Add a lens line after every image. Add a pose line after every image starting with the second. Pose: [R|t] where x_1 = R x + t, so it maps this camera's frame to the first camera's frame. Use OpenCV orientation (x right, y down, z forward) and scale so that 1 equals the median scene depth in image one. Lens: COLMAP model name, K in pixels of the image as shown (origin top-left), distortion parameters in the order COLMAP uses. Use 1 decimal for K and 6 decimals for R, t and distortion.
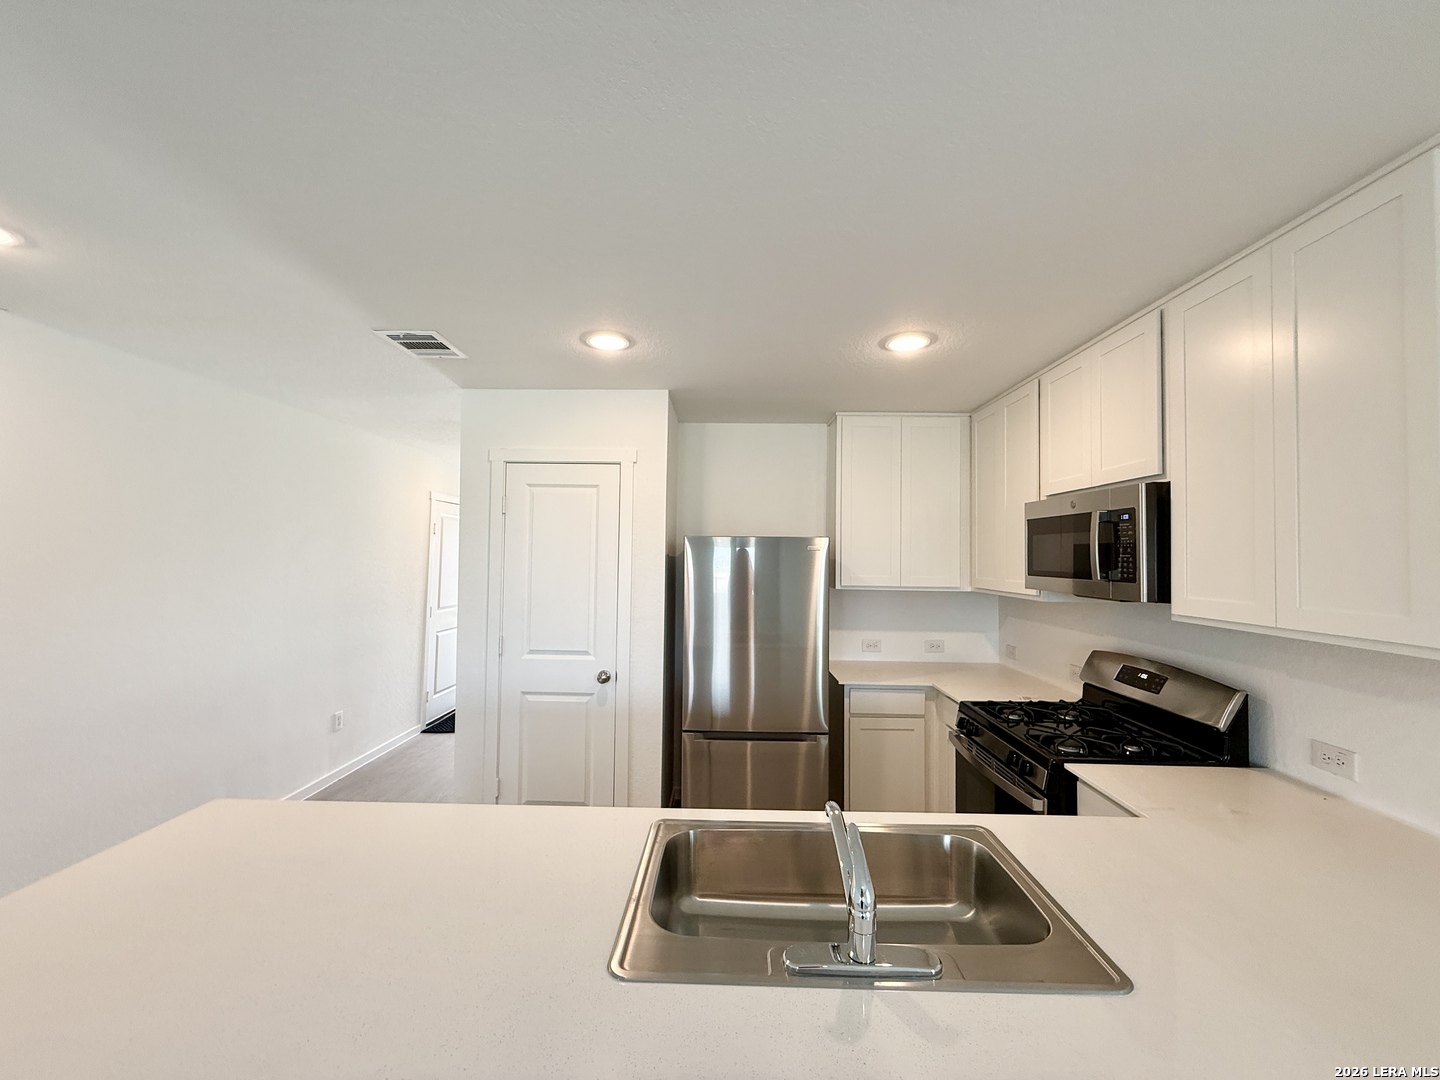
lens RADIAL K [[574.3, 0, 716.5], [0, 574.3, 540.0], [0, 0, 1]] dist [-0.000020, -0.000011]
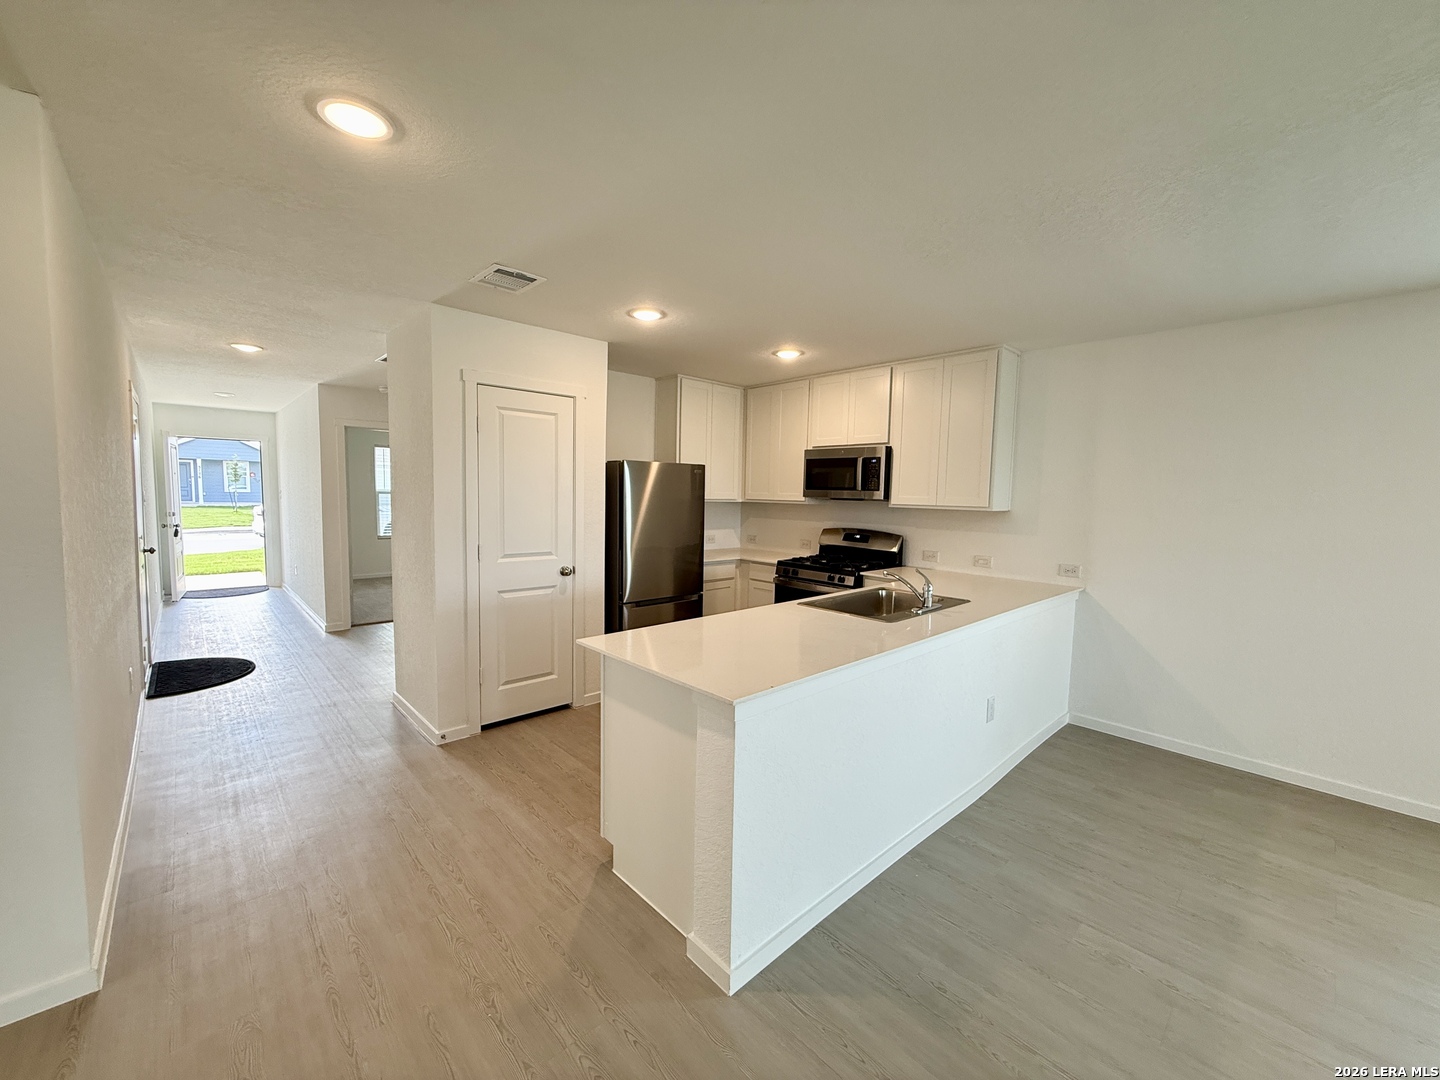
lens RADIAL K [[572.4, 0, 716.0], [0, 572.4, 543.4], [0, 0, 1]] dist [-0.000198, -0.000075]
pose [[0.716788, -0.059063, 0.694786, -0.823642], [-0.030665, 0.992772, 0.116031, 0.024213], [-0.696617, -0.104475, 0.709796, -0.104118]]
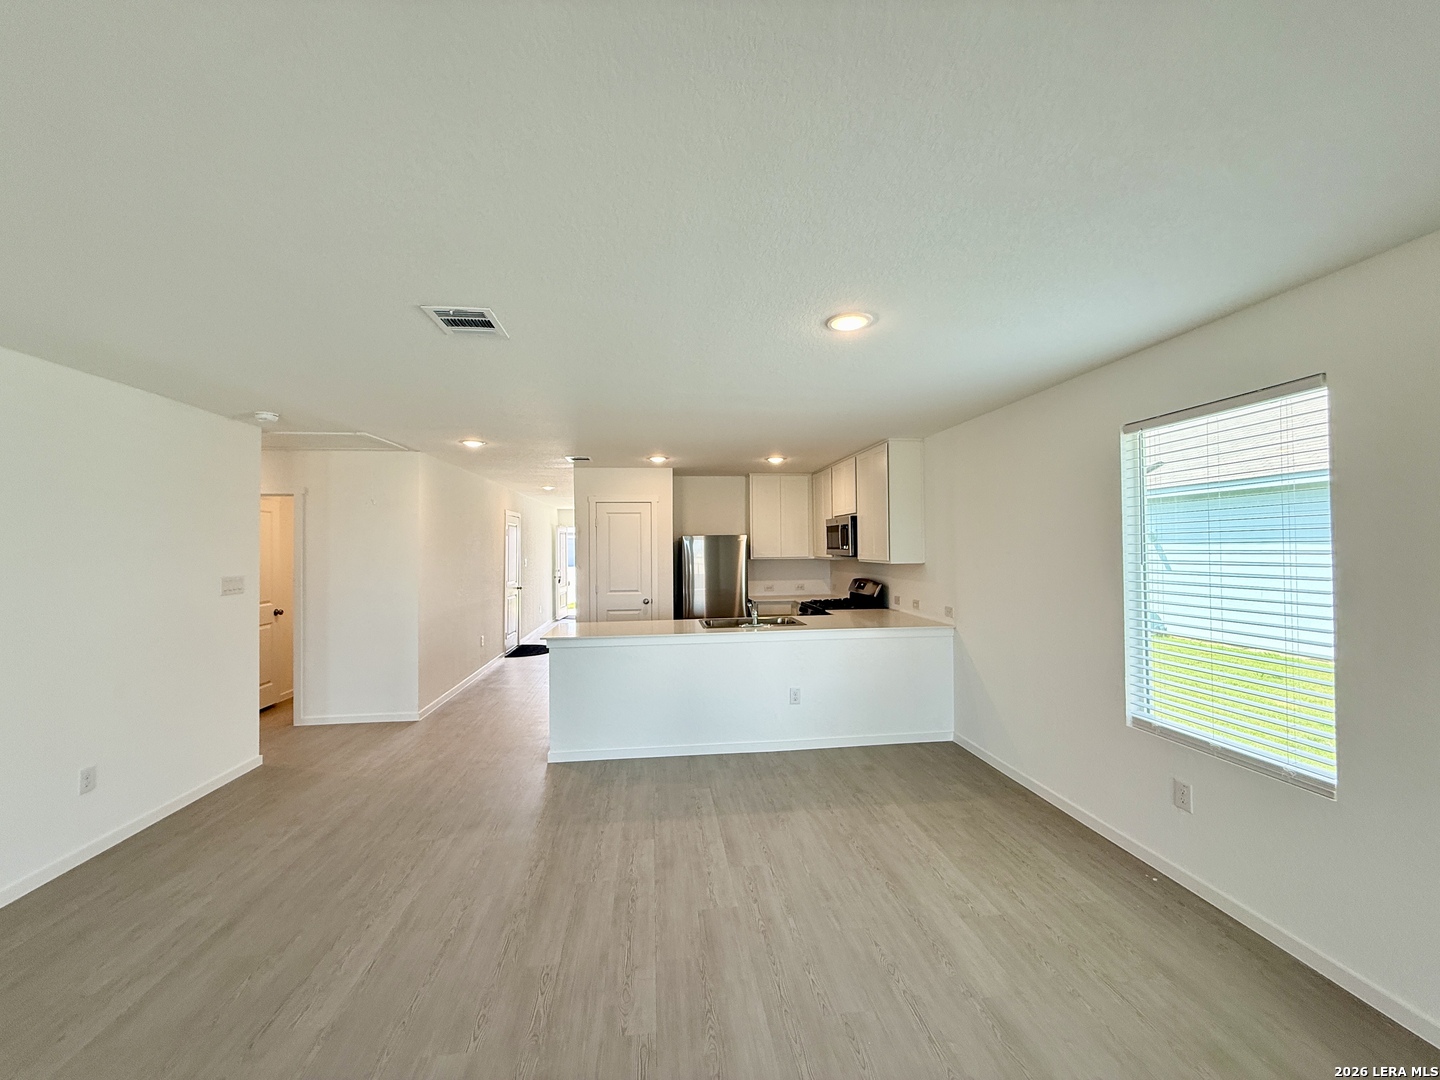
lens RADIAL K [[574.3, 0, 716.5], [0, 574.3, 540.0], [0, 0, 1]] dist [-0.000020, -0.000011]
pose [[0.990175, -0.021586, 0.138155, -0.227476], [0.019651, 0.999689, 0.015352, -0.021498], [-0.138443, -0.012486, 0.990292, -1.180811]]
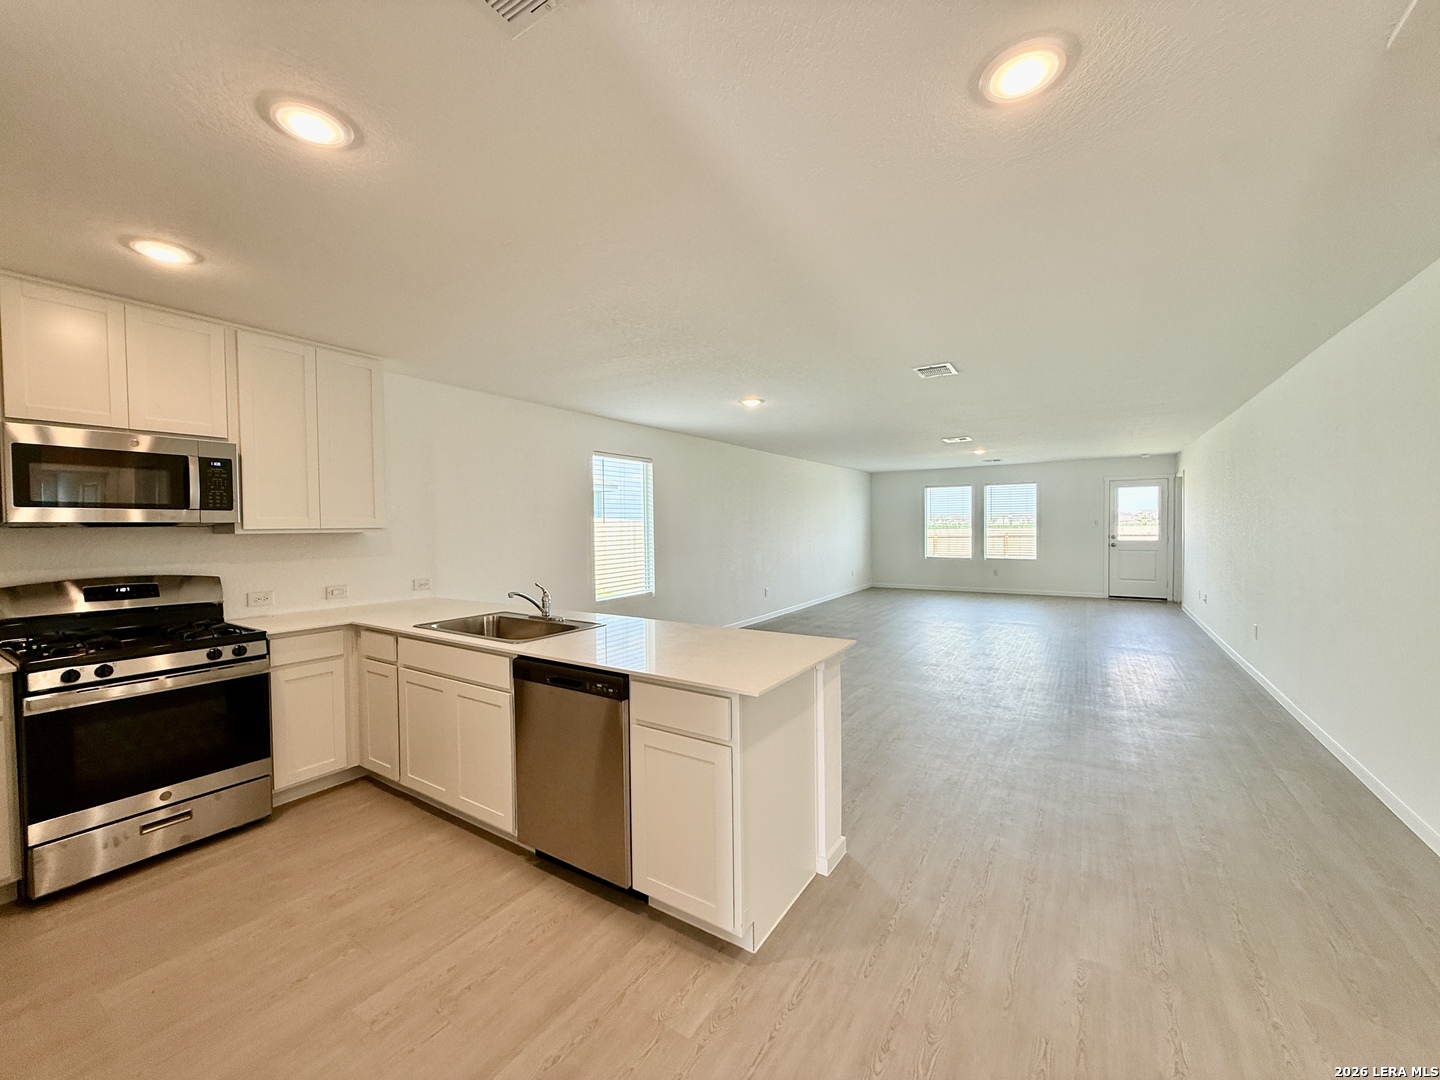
lens RADIAL K [[574.3, 0, 716.5], [0, 574.3, 540.0], [0, 0, 1]] dist [-0.000020, -0.000011]
pose [[-0.852205, -0.015391, 0.522982, -0.715317], [-0.012281, 0.999880, 0.009415, 0.078075], [-0.523065, 0.001601, -0.852292, 1.030744]]
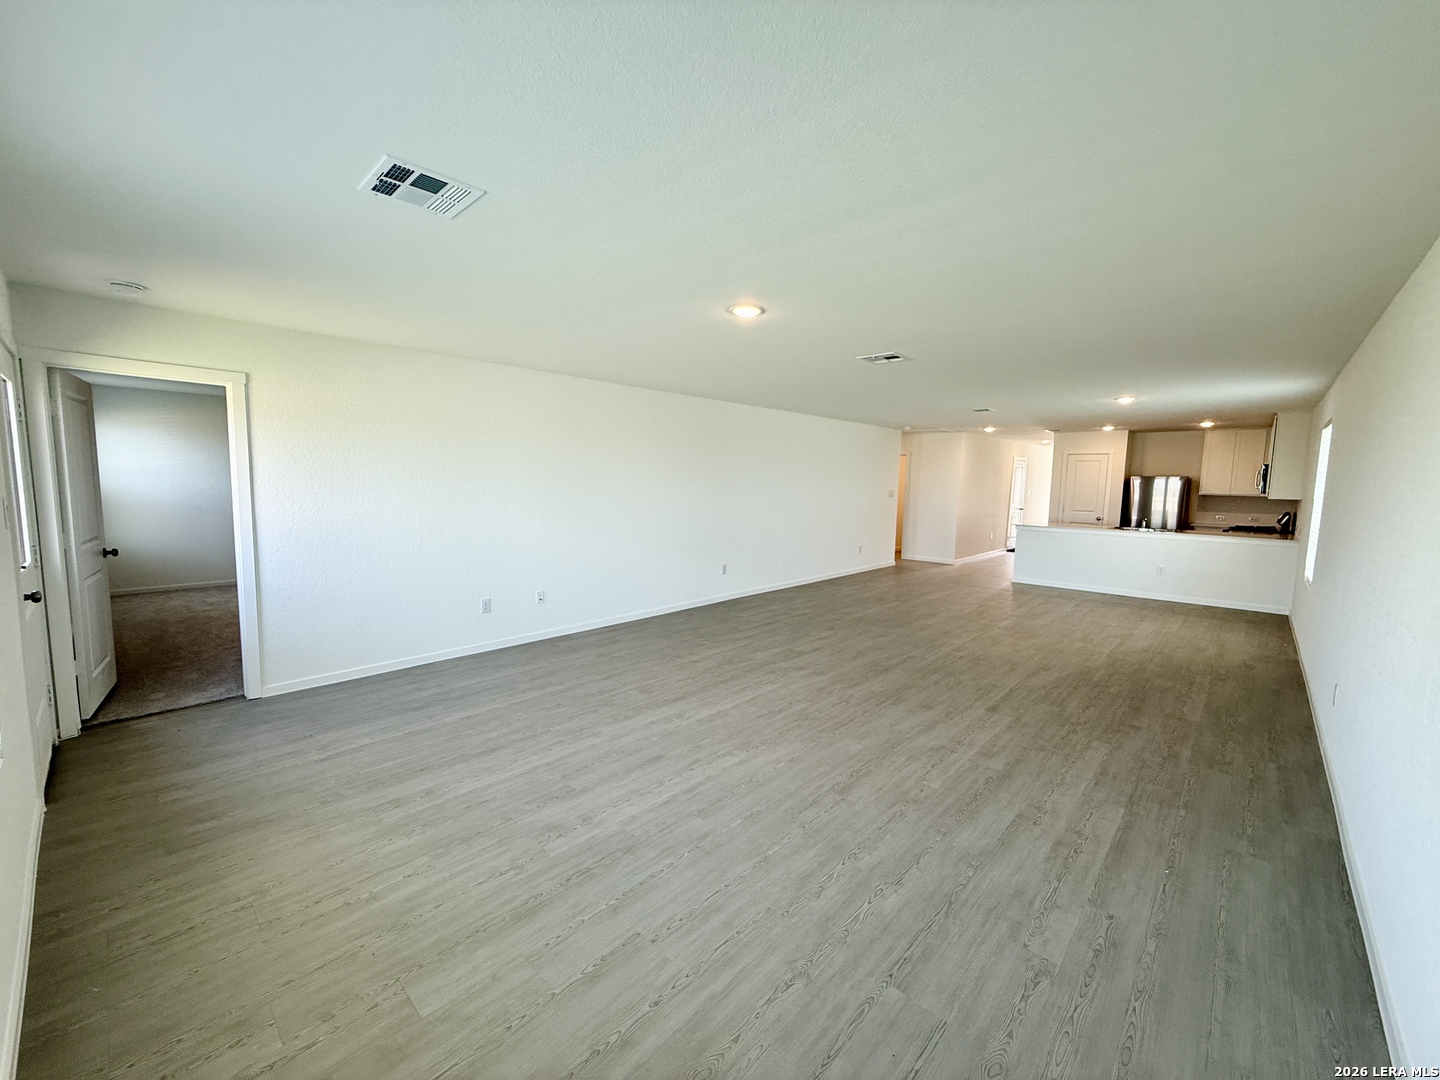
lens RADIAL K [[574.3, 0, 716.5], [0, 574.3, 540.0], [0, 0, 1]] dist [-0.000020, -0.000011]
pose [[0.743977, 0.069030, -0.664630, 0.383675], [0.012565, 0.993029, 0.117202, -0.060315], [0.668087, -0.095547, 0.737923, -2.989874]]
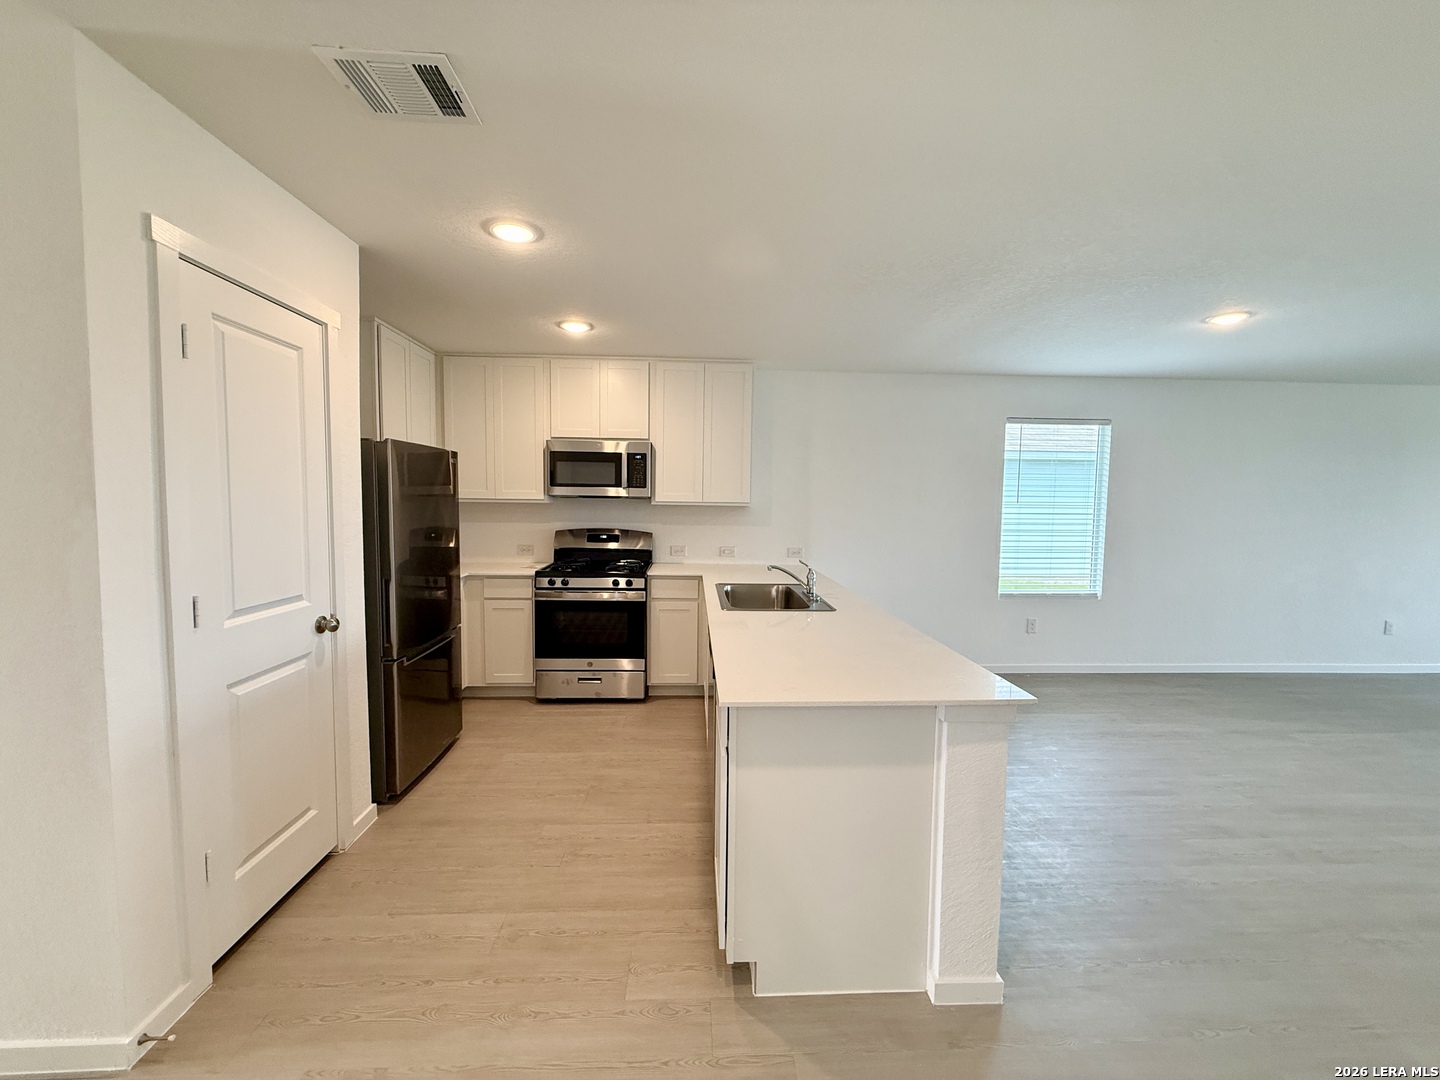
lens RADIAL K [[574.3, 0, 716.5], [0, 574.3, 540.0], [0, 0, 1]] dist [-0.000020, -0.000011]
pose [[-0.071323, -0.082914, 0.994001, -0.941273], [-0.041626, 0.995918, 0.080087, 0.054257], [-0.996584, -0.035664, -0.074483, 0.567265]]
